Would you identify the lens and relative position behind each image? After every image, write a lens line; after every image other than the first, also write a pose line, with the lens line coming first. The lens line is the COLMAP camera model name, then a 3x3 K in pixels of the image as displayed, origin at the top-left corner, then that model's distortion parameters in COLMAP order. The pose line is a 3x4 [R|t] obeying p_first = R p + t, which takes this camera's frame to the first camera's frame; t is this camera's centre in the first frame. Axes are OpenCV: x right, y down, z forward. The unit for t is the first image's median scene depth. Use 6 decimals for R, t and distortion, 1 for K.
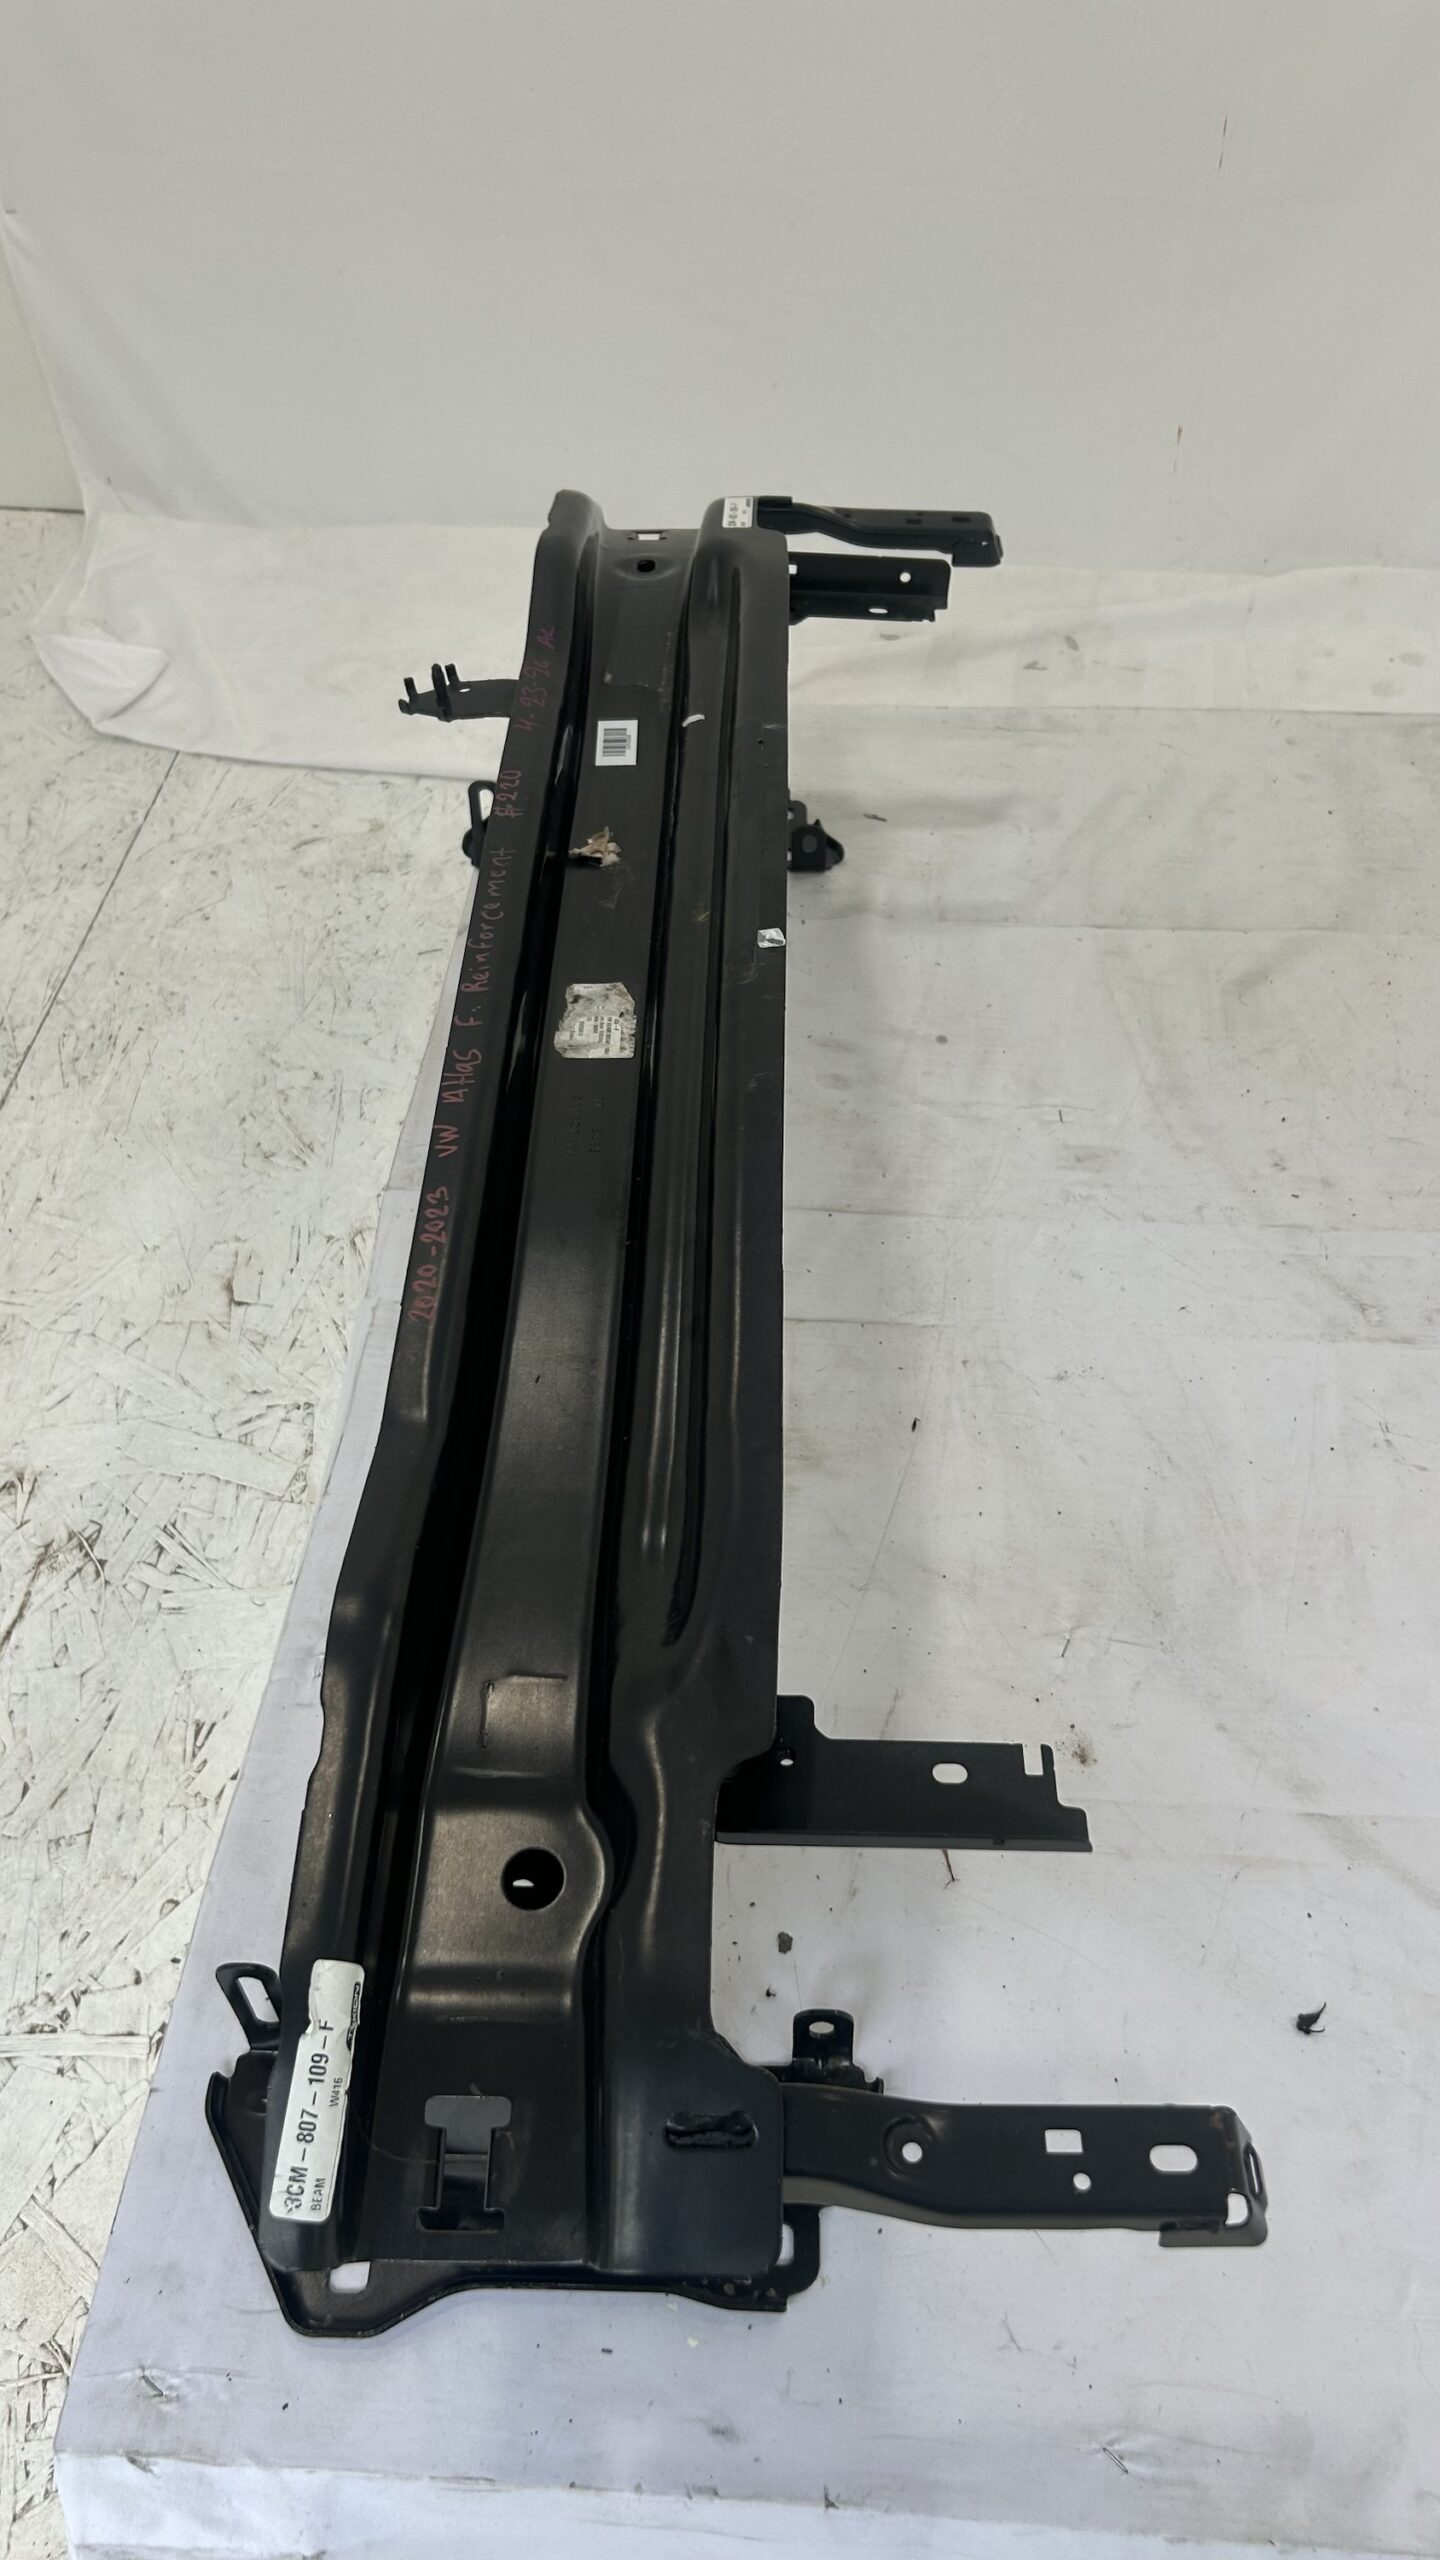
lens RADIAL K [[1893.9, 0, 729.9], [0, 1893.9, 1281.2], [0, 0, 1]] dist [0.065603, -0.063196]
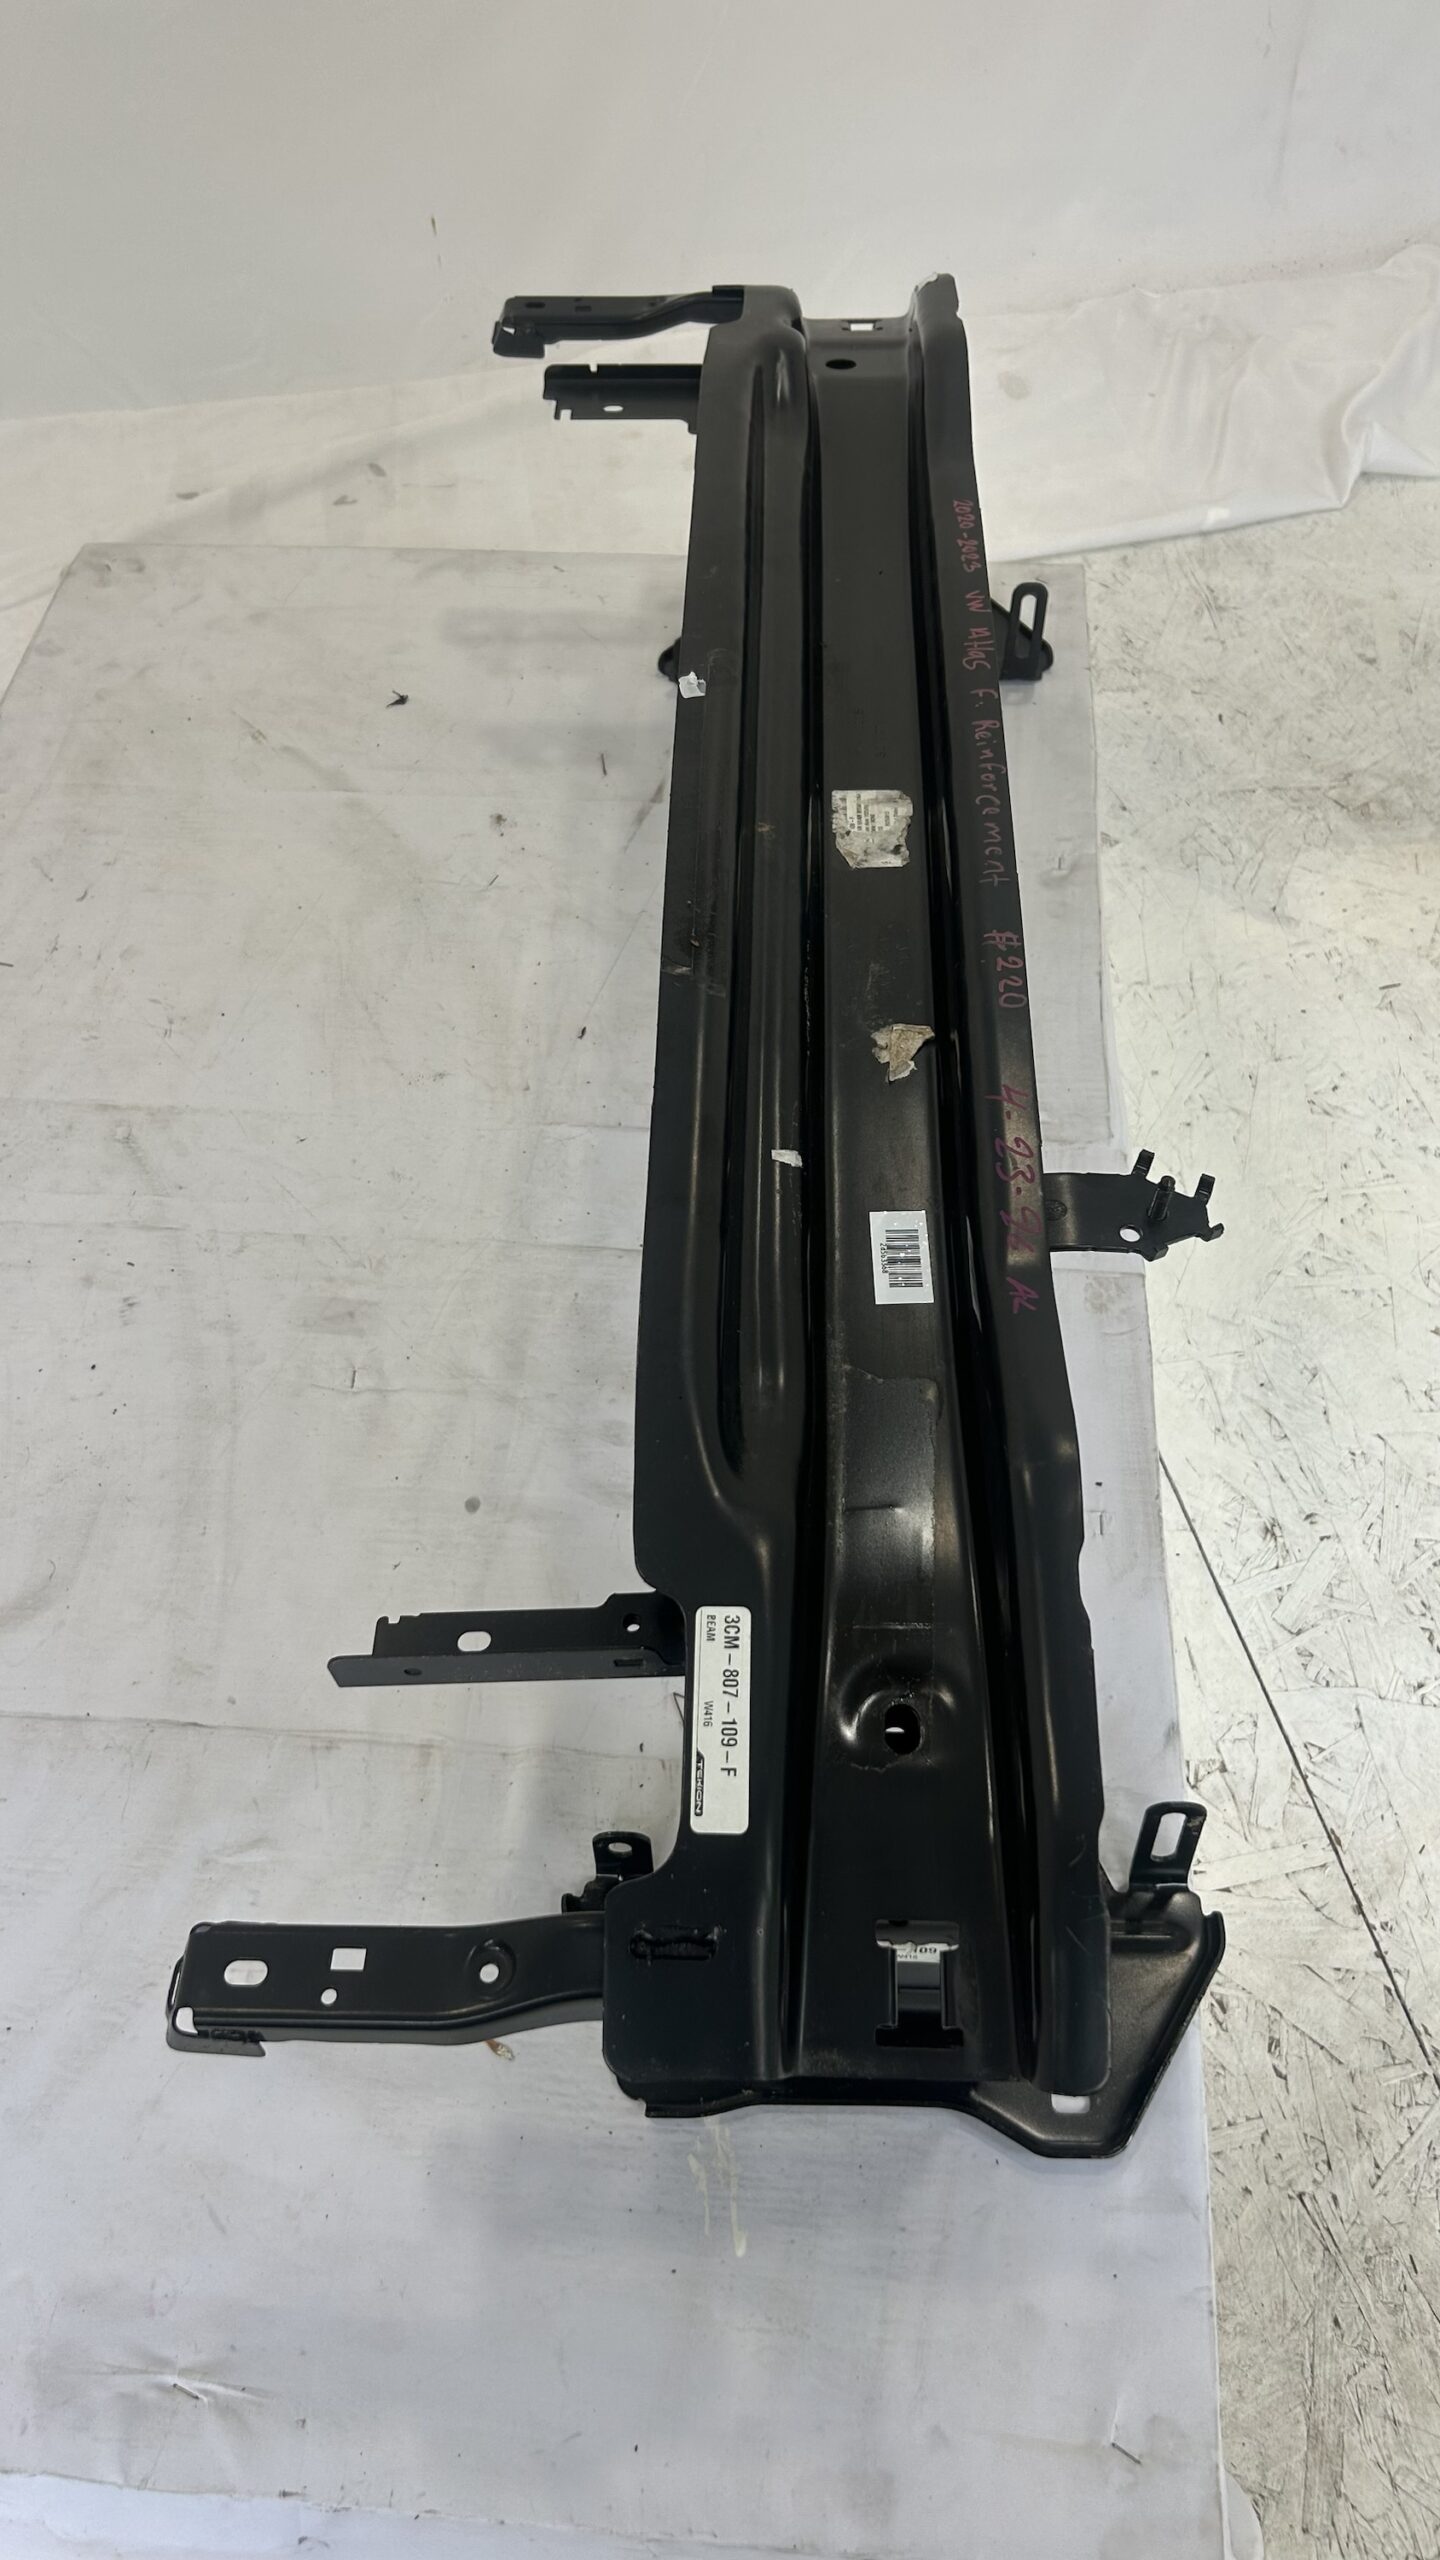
lens RADIAL K [[1893.9, 0, 729.9], [0, 1893.9, 1281.2], [0, 0, 1]] dist [0.065603, -0.063196]
pose [[-0.999277, 0.020839, 0.031791, -0.020404], [0.027612, -0.176826, 0.983855, -1.042396], [0.026124, 0.984021, 0.176123, 0.953339]]
